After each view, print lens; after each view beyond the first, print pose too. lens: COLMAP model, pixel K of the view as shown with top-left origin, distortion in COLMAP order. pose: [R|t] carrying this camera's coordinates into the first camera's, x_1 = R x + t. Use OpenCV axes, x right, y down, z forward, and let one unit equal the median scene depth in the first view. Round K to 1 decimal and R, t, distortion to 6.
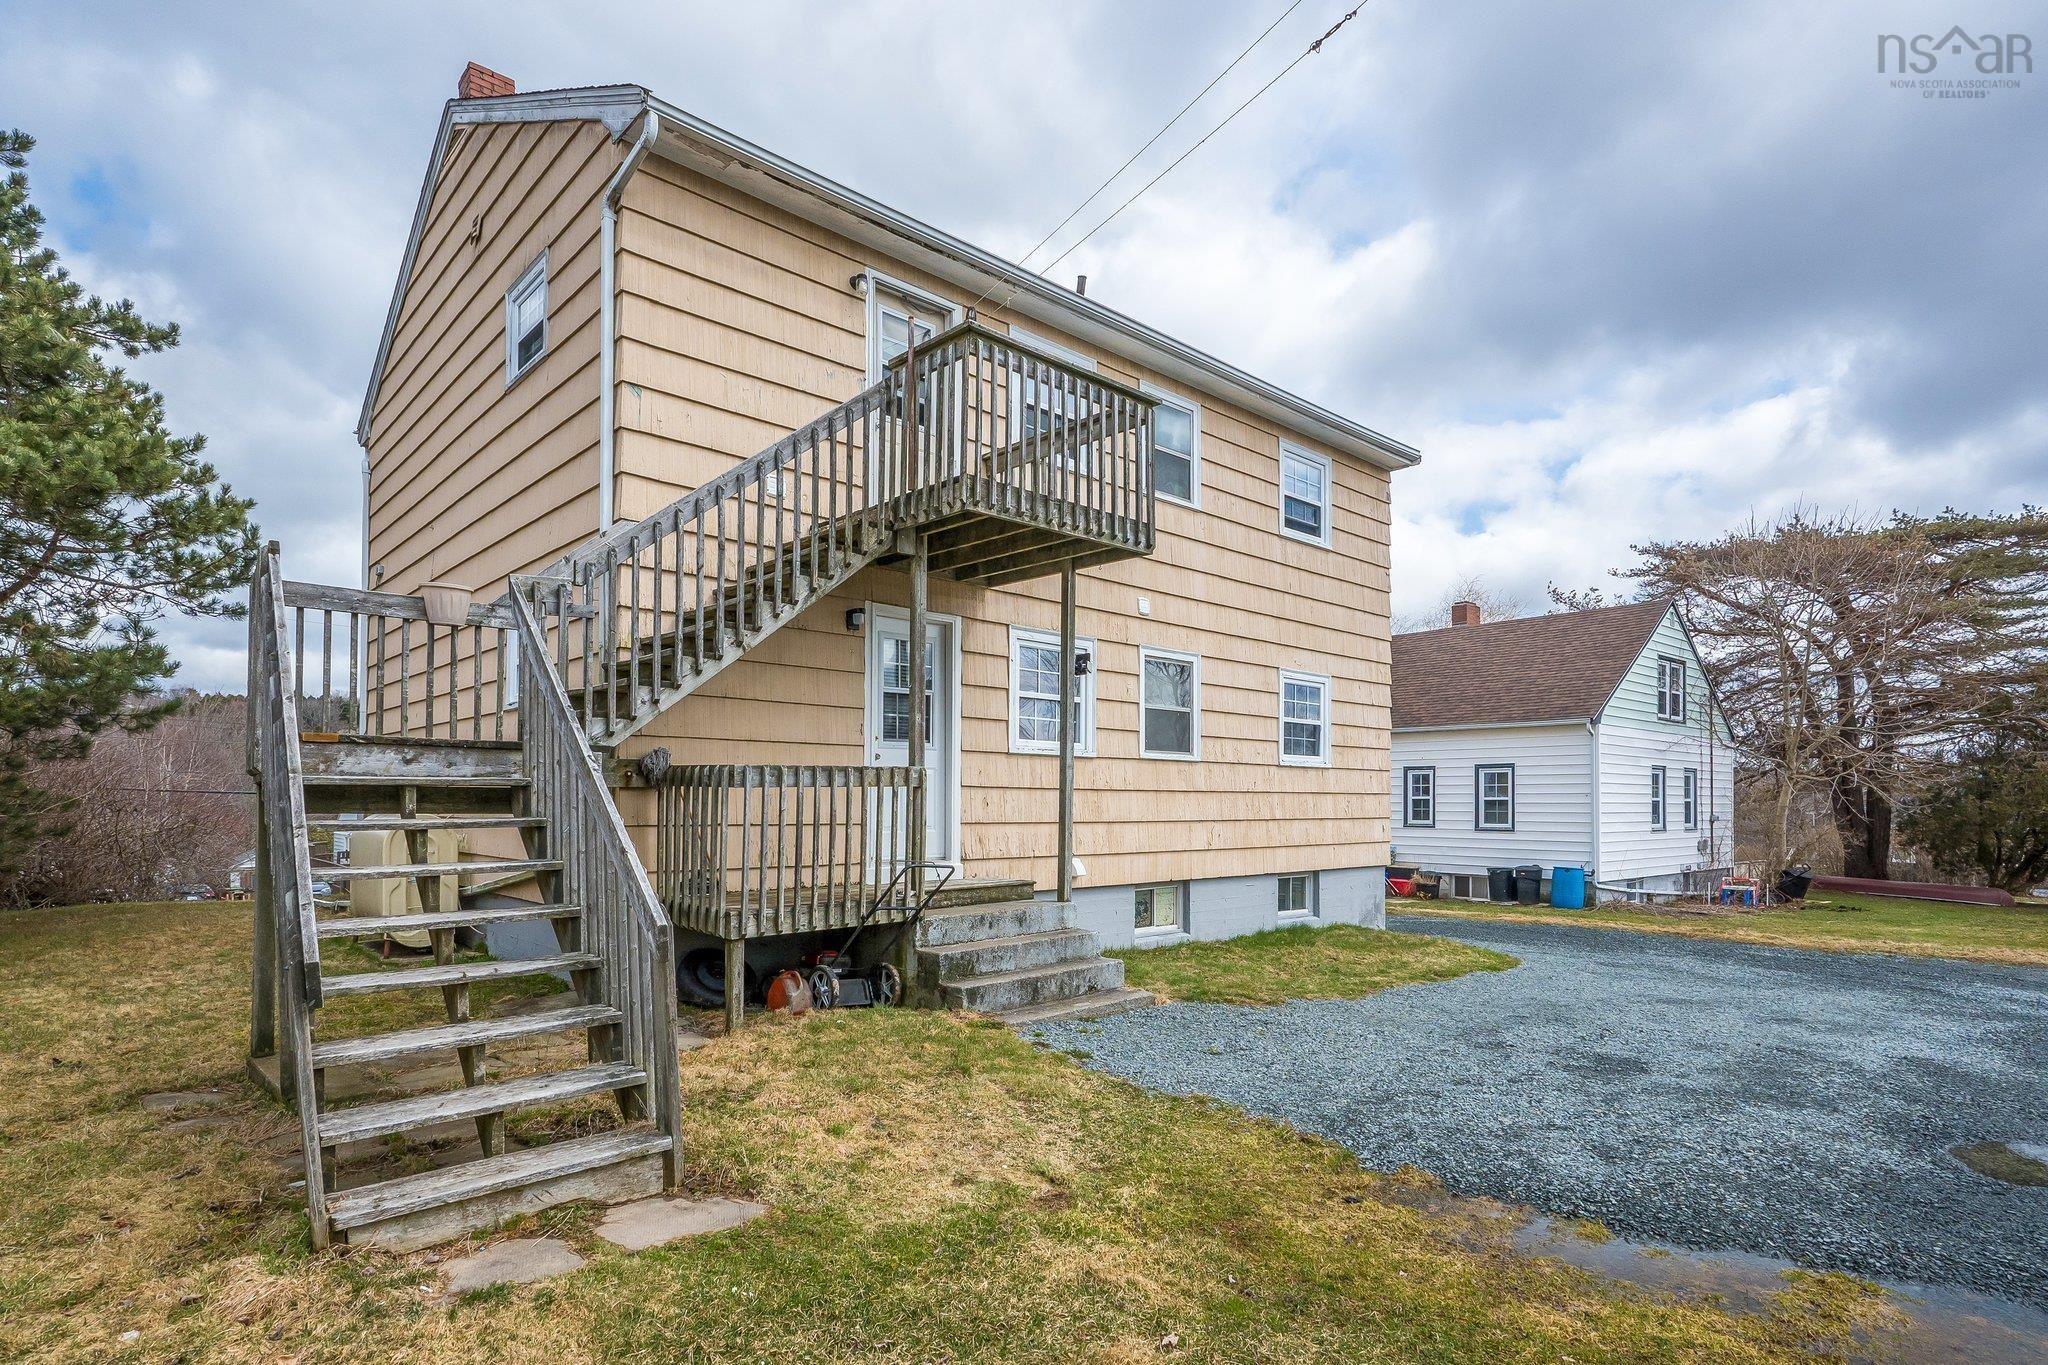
lens RADIAL K [[1026.1, 0, 995.0], [0, 1026.1, 666.0], [0, 0, 1]] dist [0.001872, 0.000547]
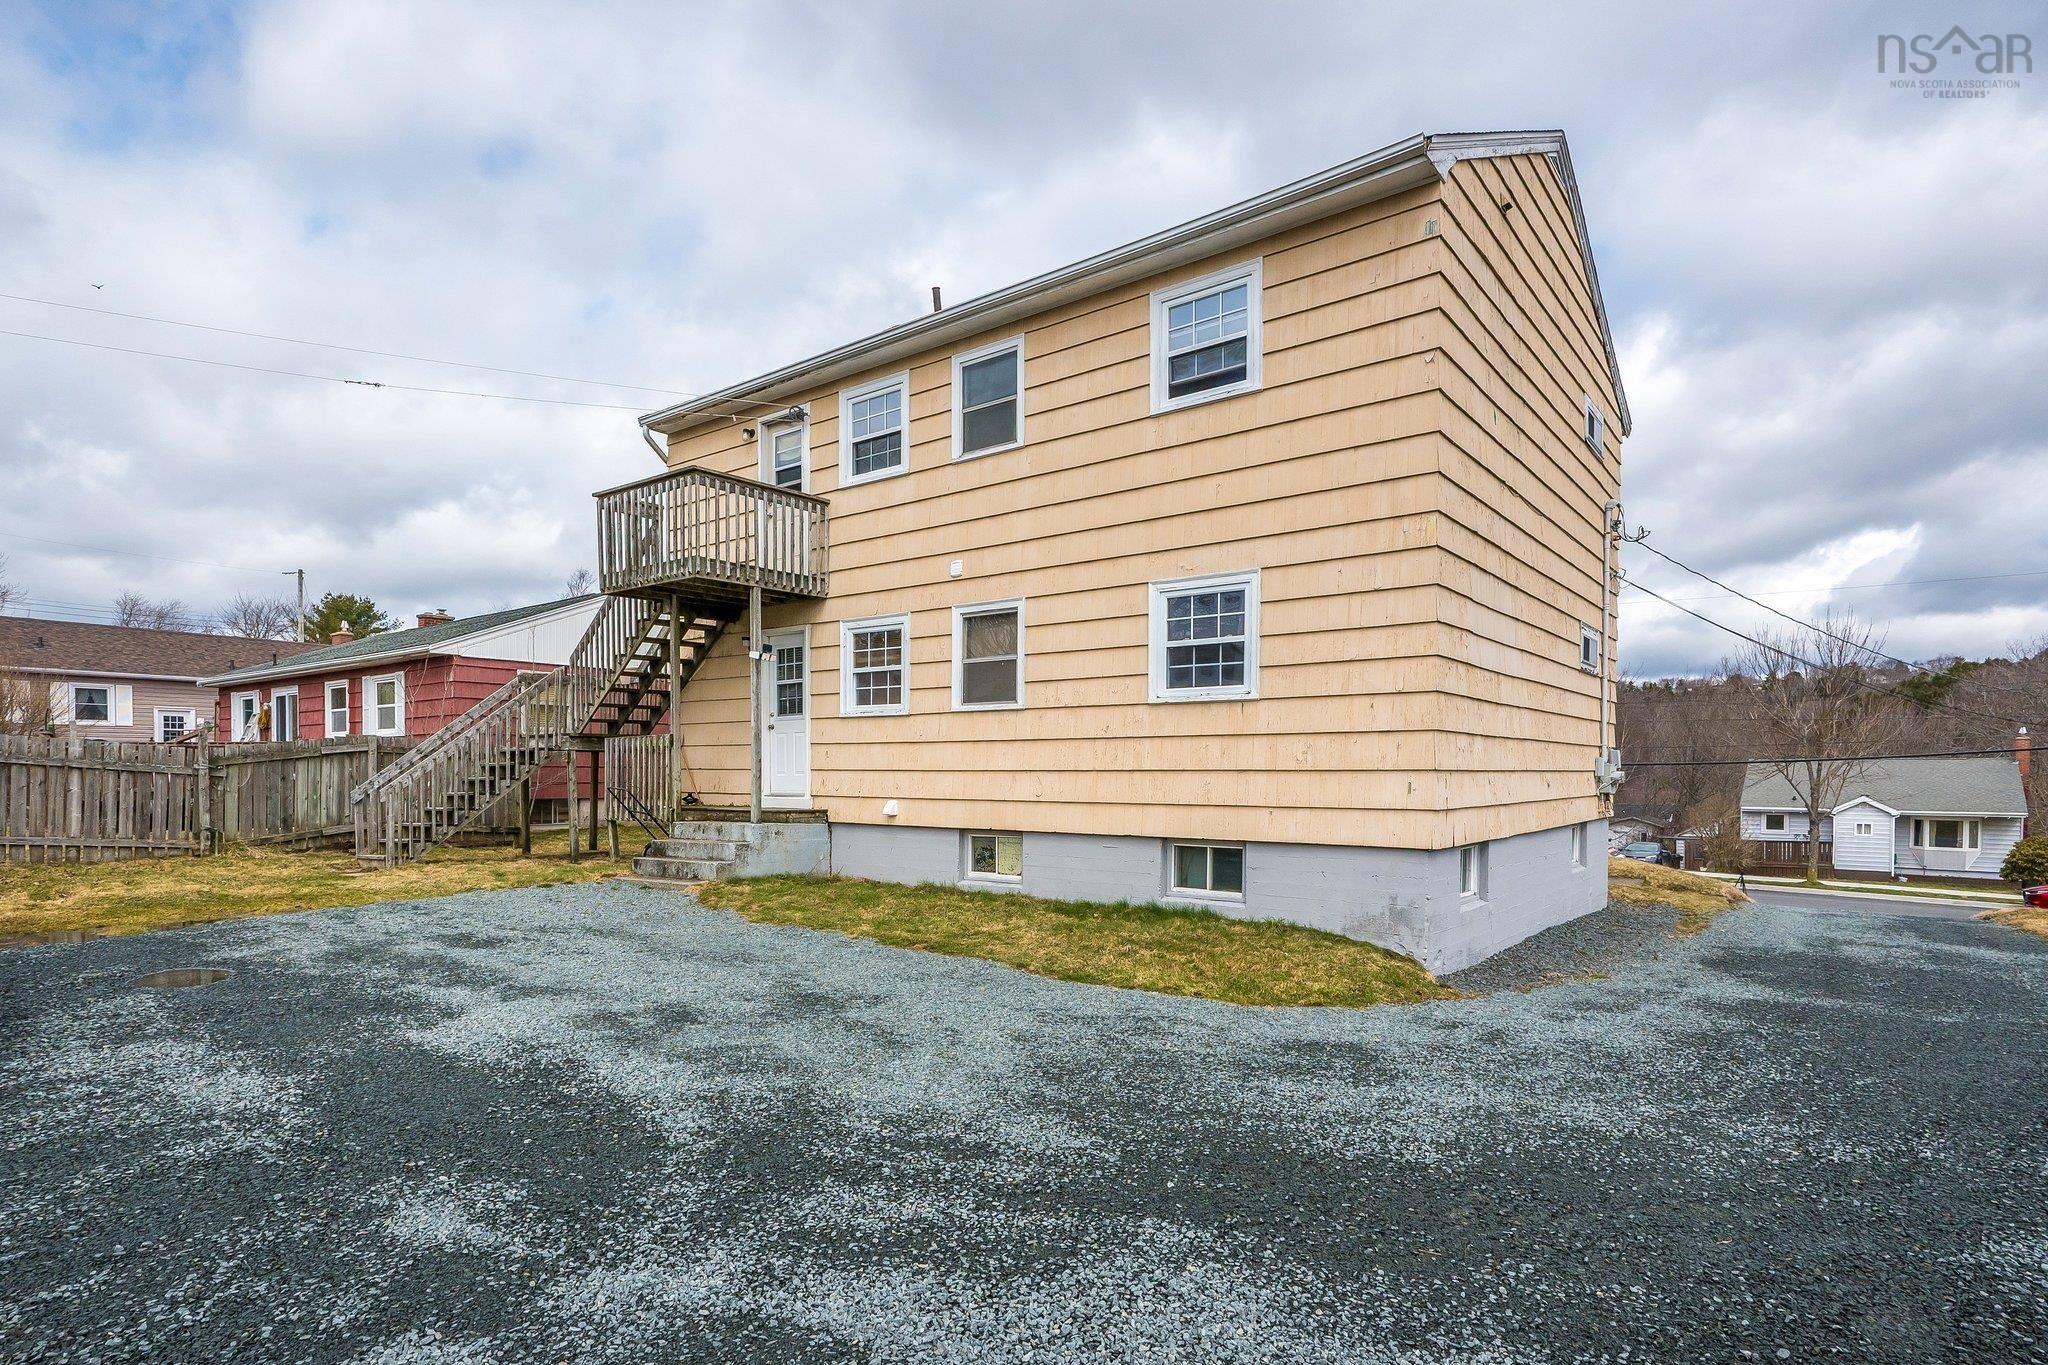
lens RADIAL K [[1063.7, 0, 1024.9], [0, 1063.7, 636.3], [0, 0, 1]] dist [0.001595, 0.000065]
pose [[0.178749, -0.127850, -0.975553, 1.152436], [0.128346, 0.986079, -0.105713, 0.128428], [0.975488, -0.106312, 0.192669, 0.799480]]
